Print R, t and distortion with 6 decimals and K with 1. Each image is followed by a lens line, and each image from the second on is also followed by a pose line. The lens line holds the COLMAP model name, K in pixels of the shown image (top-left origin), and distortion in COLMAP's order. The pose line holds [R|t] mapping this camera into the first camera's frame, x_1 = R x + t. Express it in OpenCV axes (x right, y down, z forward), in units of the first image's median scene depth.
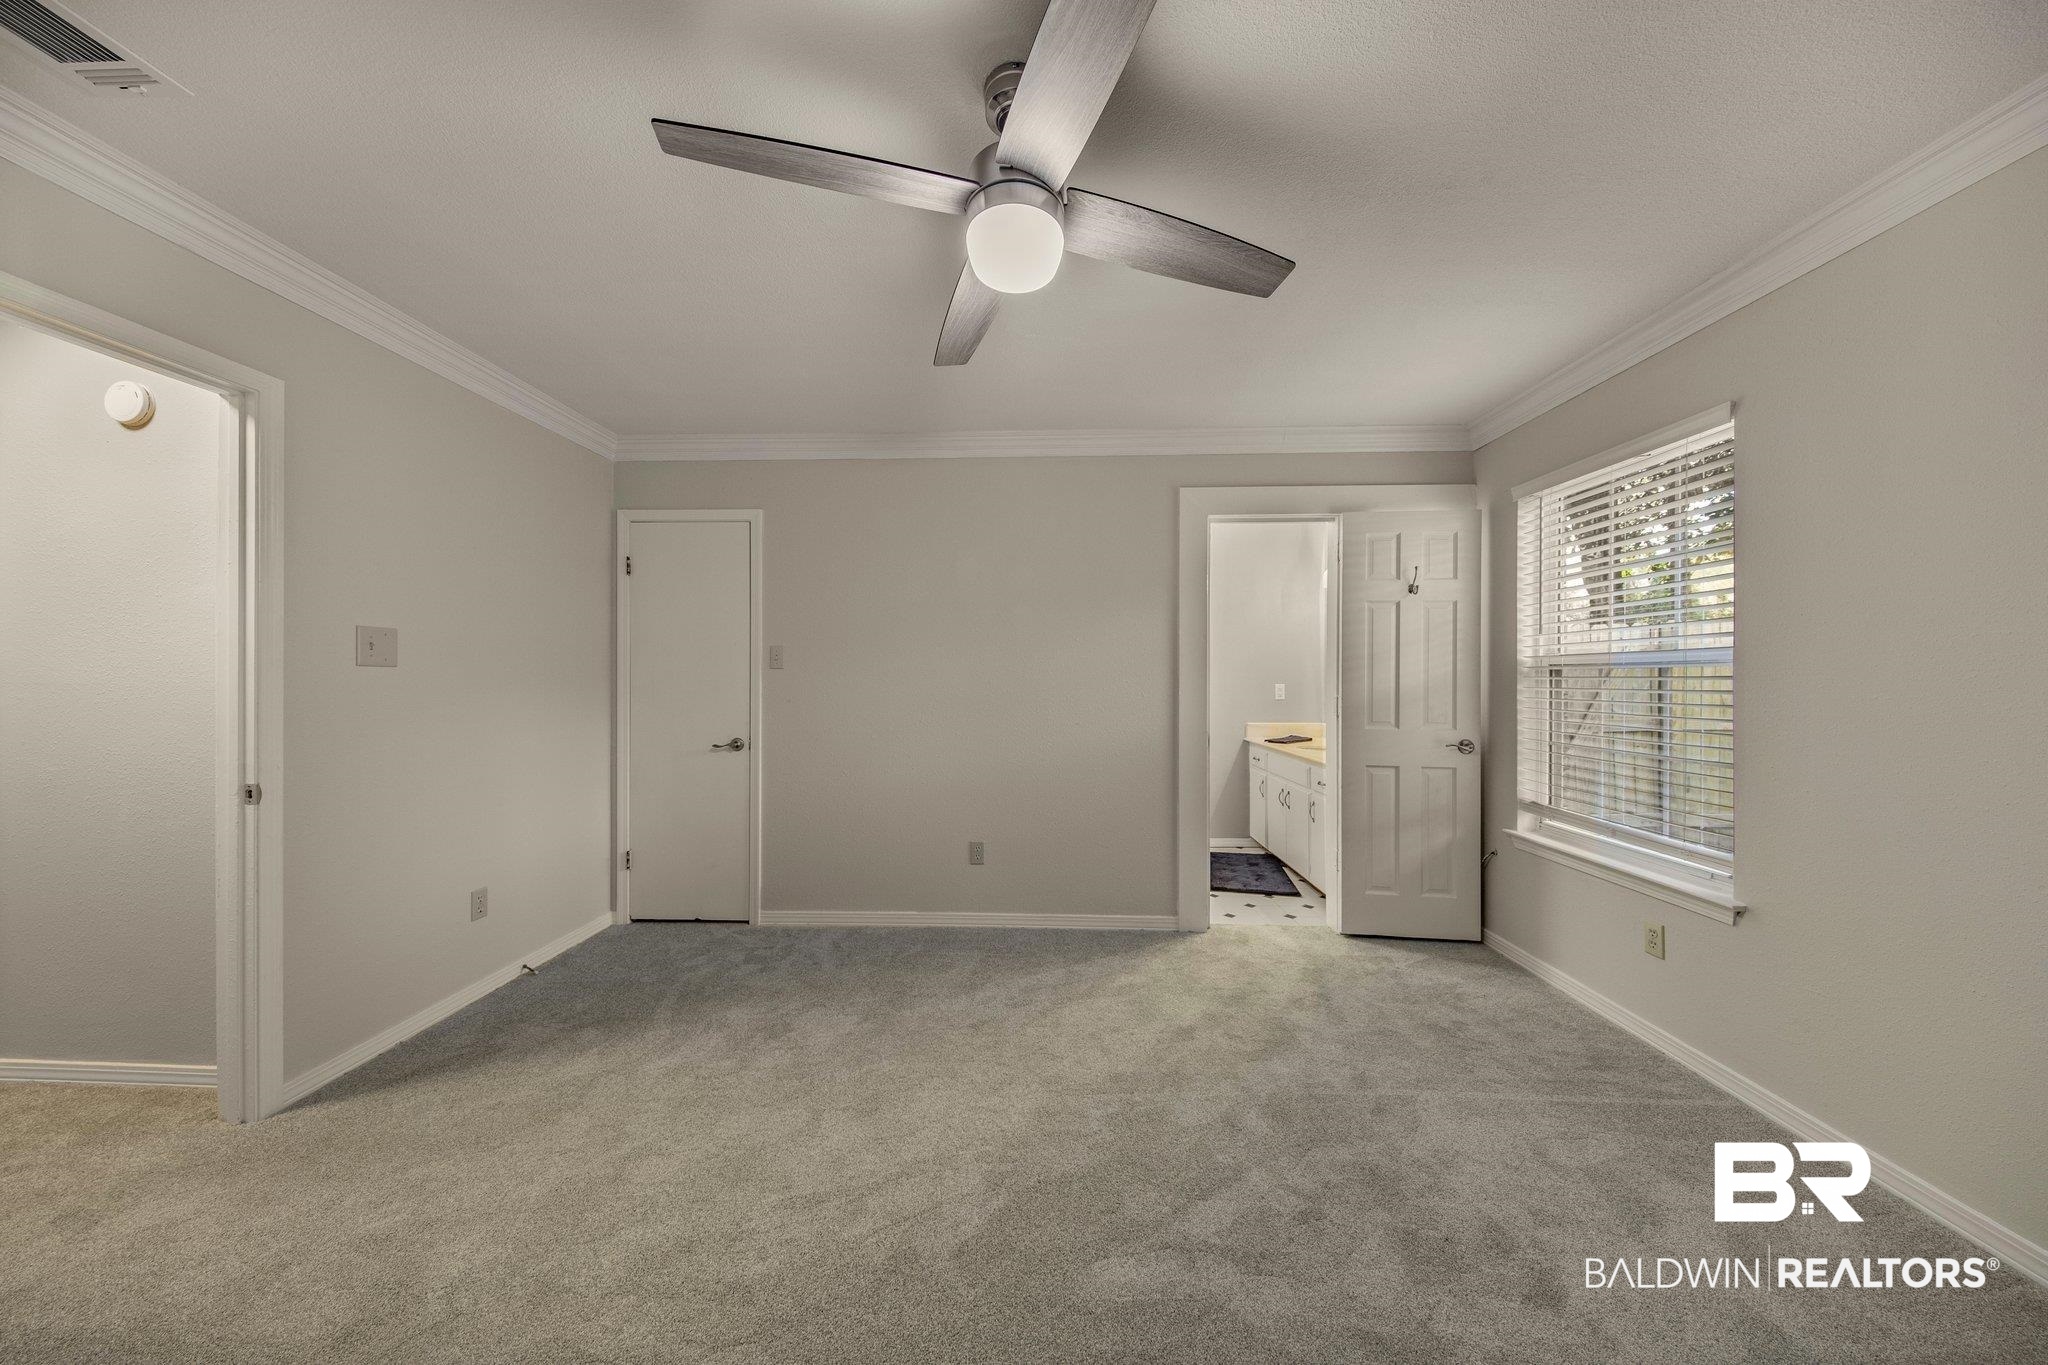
lens RADIAL K [[679.4, 0, 1036.5], [0, 679.4, 678.7], [0, 0, 1]] dist [-0.001164, -0.000238]
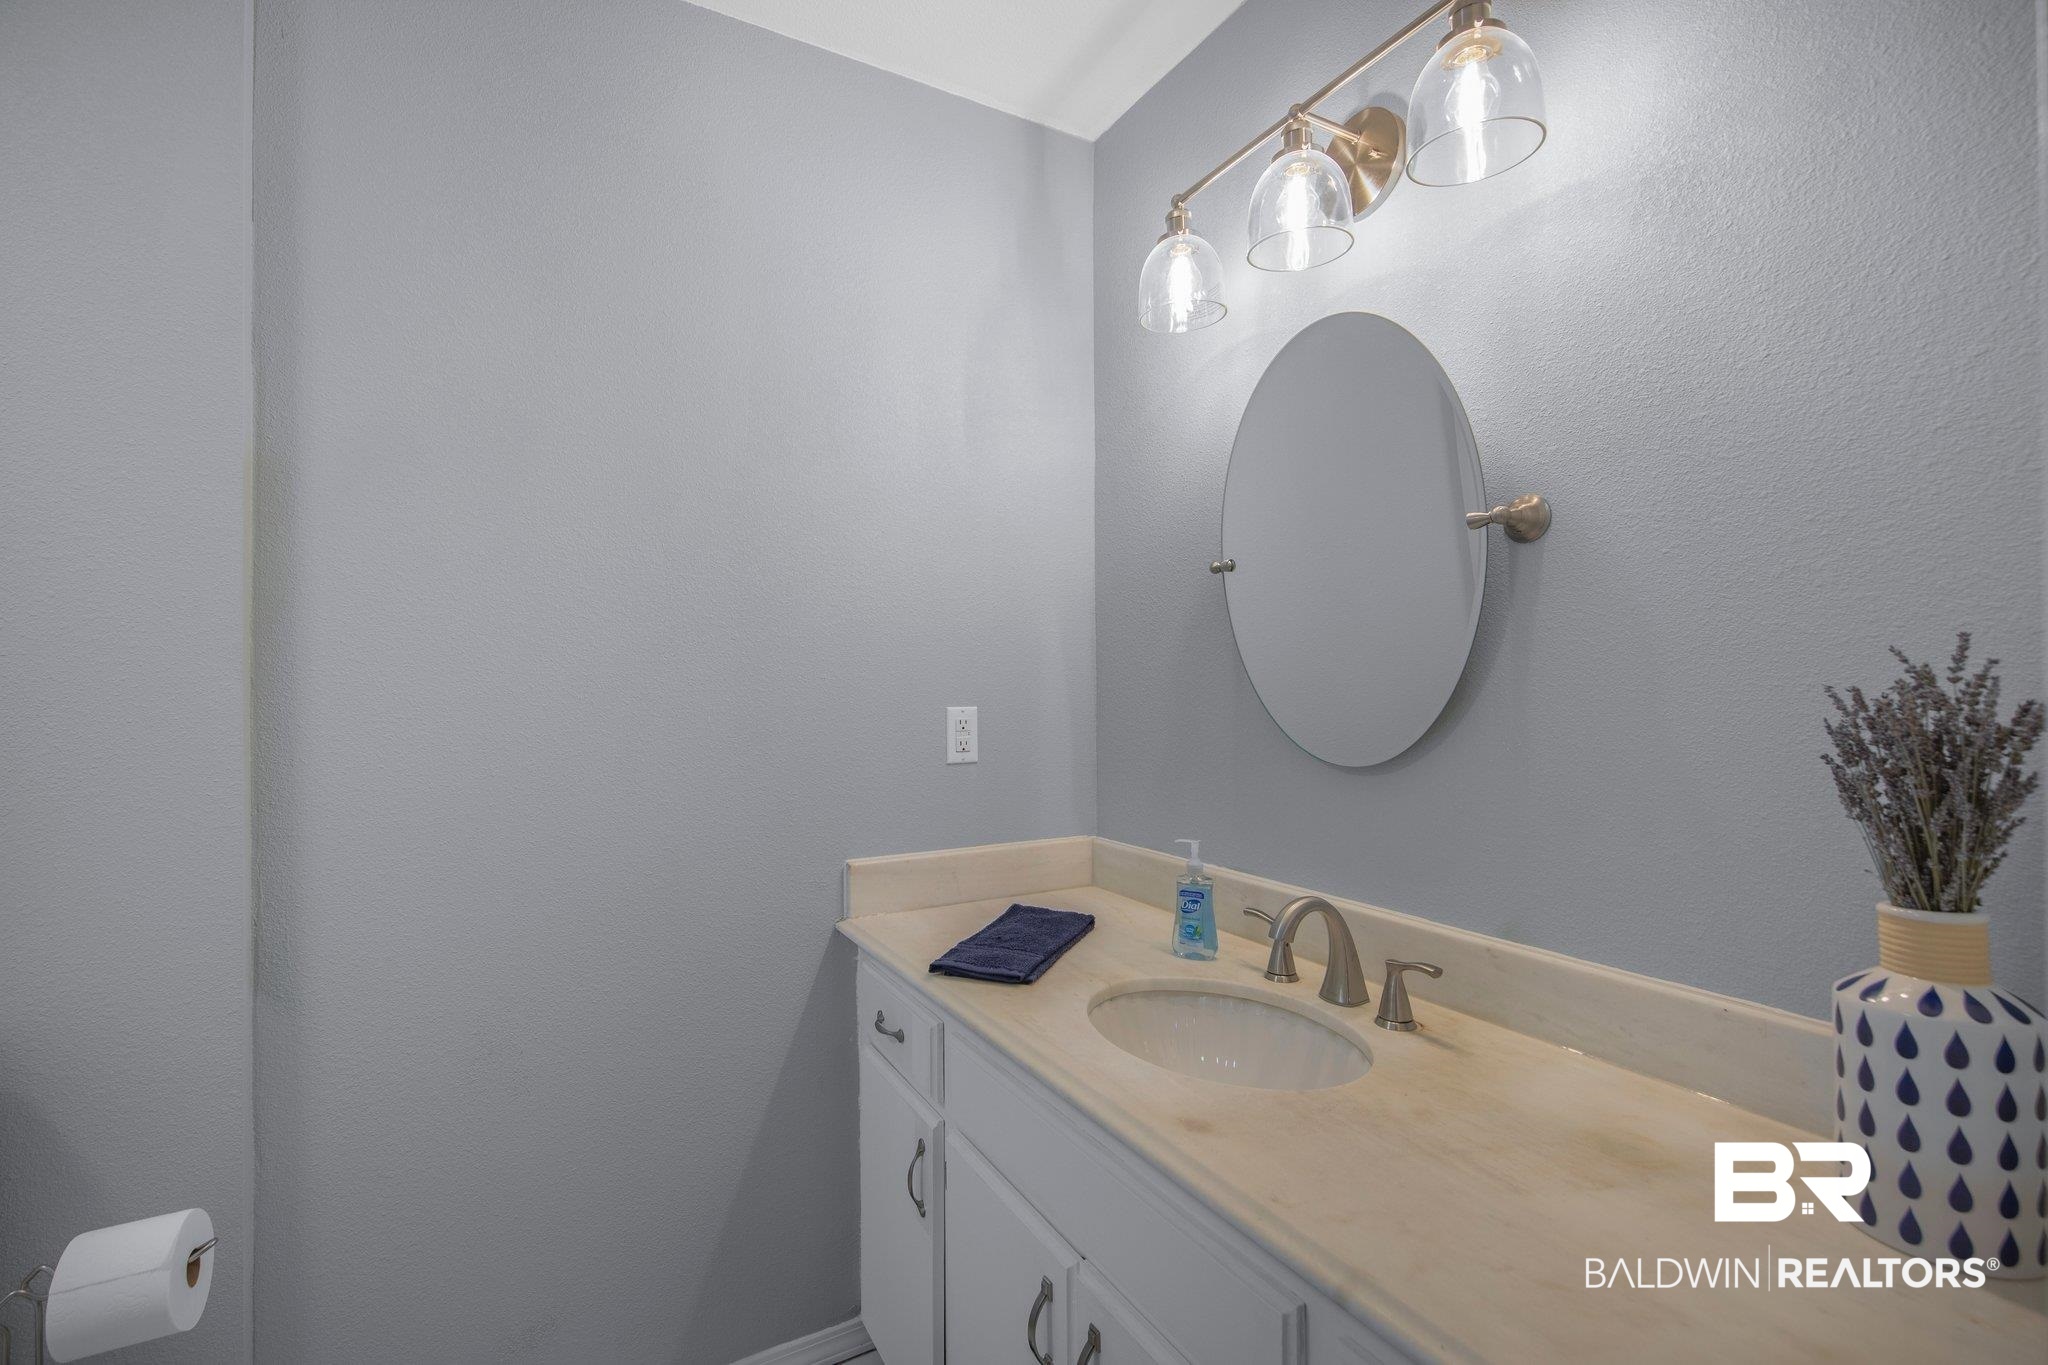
lens RADIAL K [[916.6, 0, 1024.0], [0, 916.6, 682.5], [0, 0, 1]] dist [0.002623, 0.000315]
pose [[0.869495, -0.001103, 0.493941, 0.329423], [0.005185, 0.999963, -0.006894, 0.002923], [-0.493915, 0.008555, 0.869468, 1.110153]]
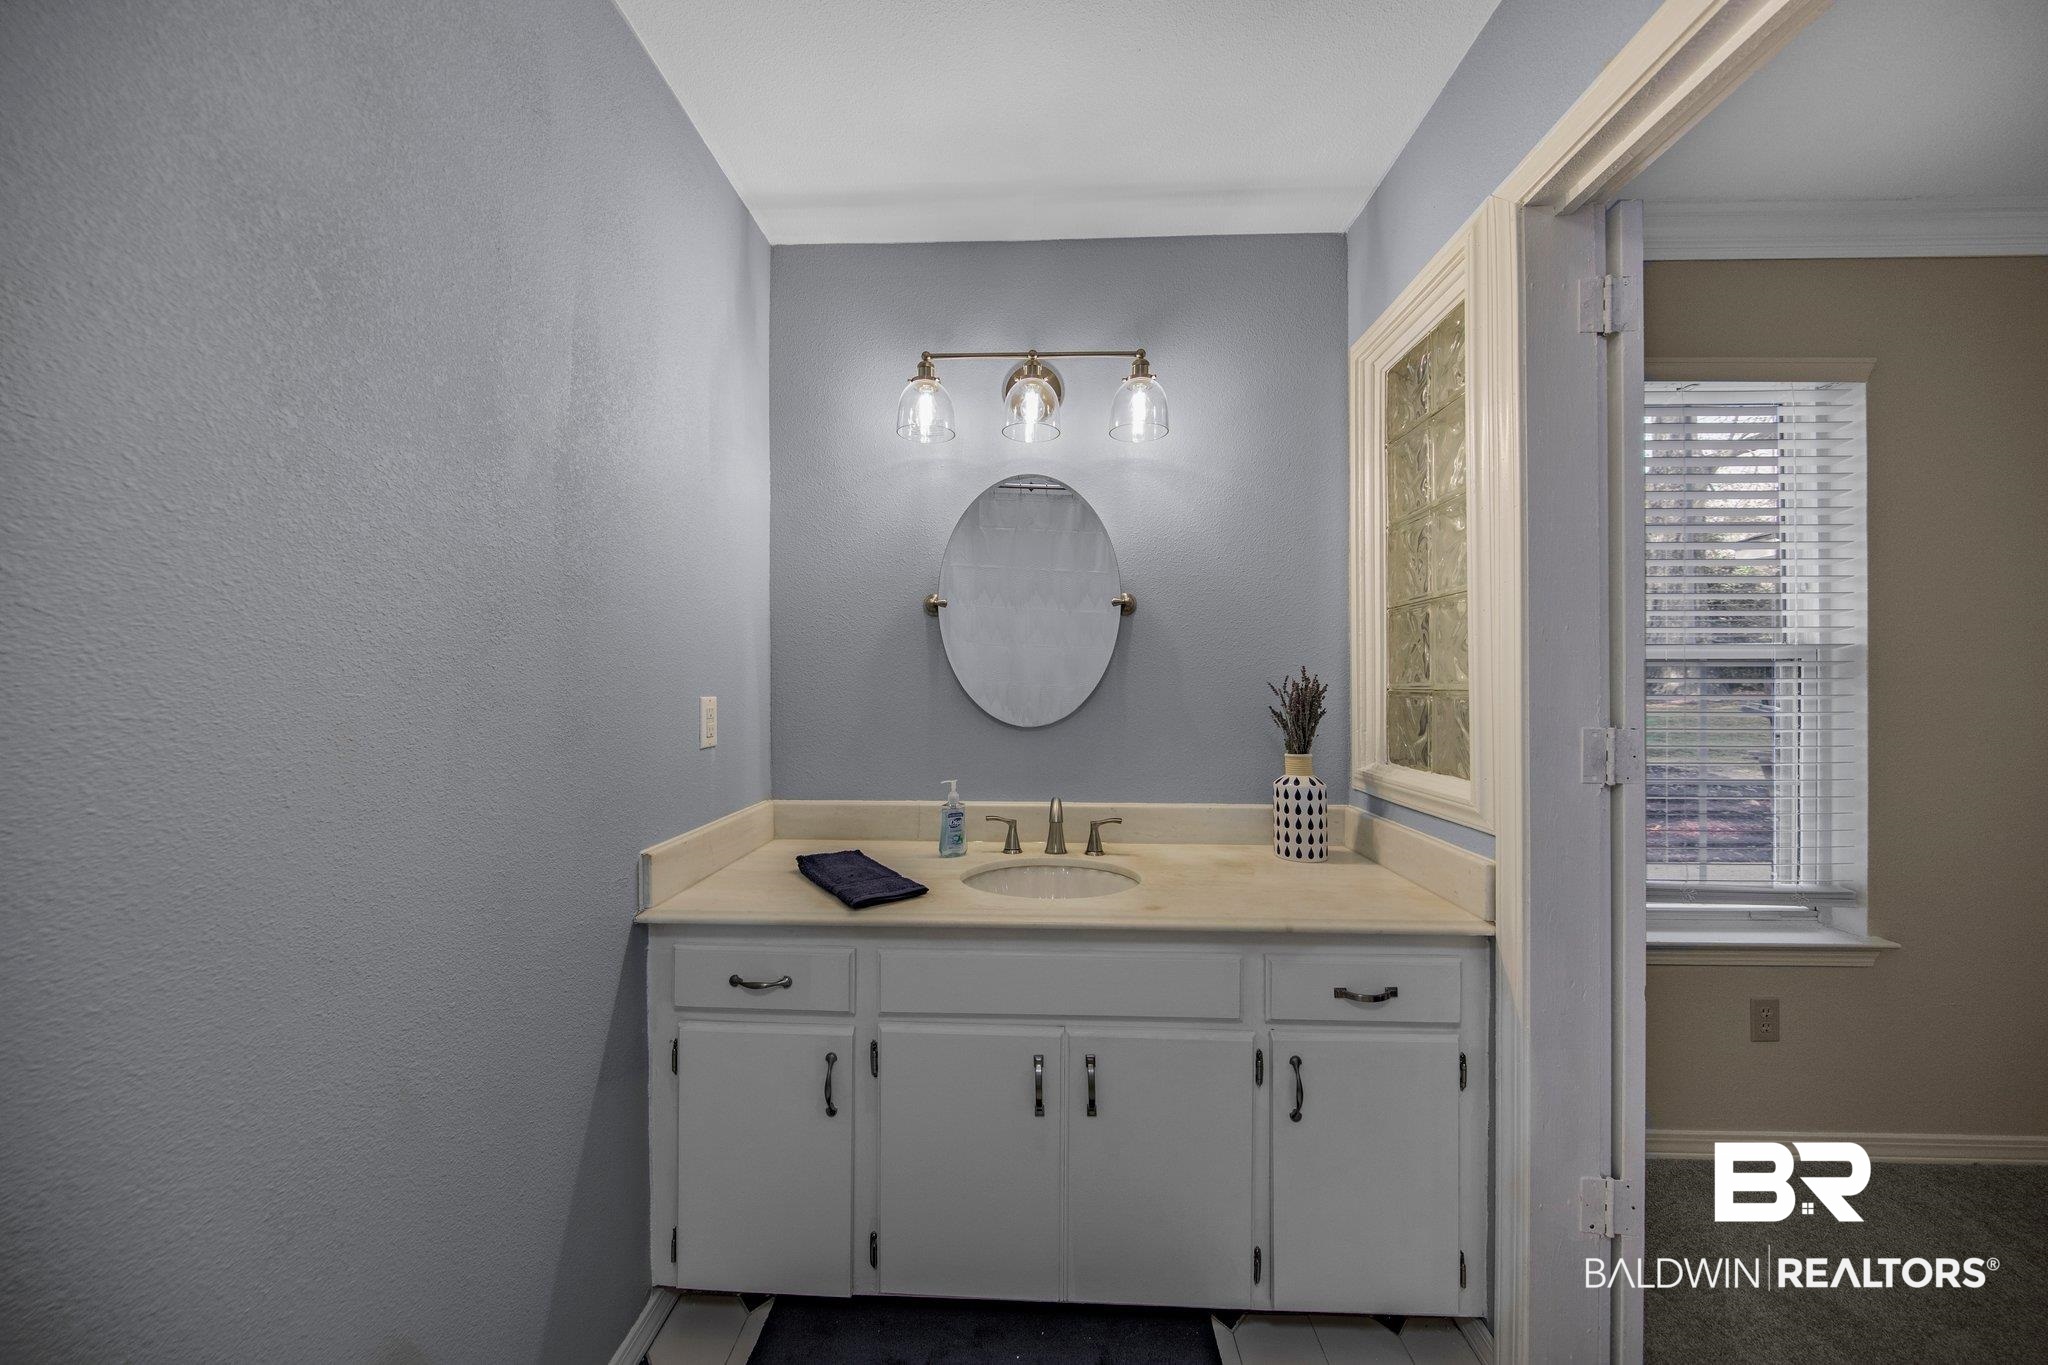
lens RADIAL K [[657.7, 0, 1024.9], [0, 657.7, 686.2], [0, 0, 1]] dist [0.005207, -0.000173]
pose [[0.022111, 0.001506, 0.999754, 0.111565], [-0.001125, 0.999998, -0.001482, 0.007093], [-0.999755, -0.001092, 0.022113, 1.413998]]
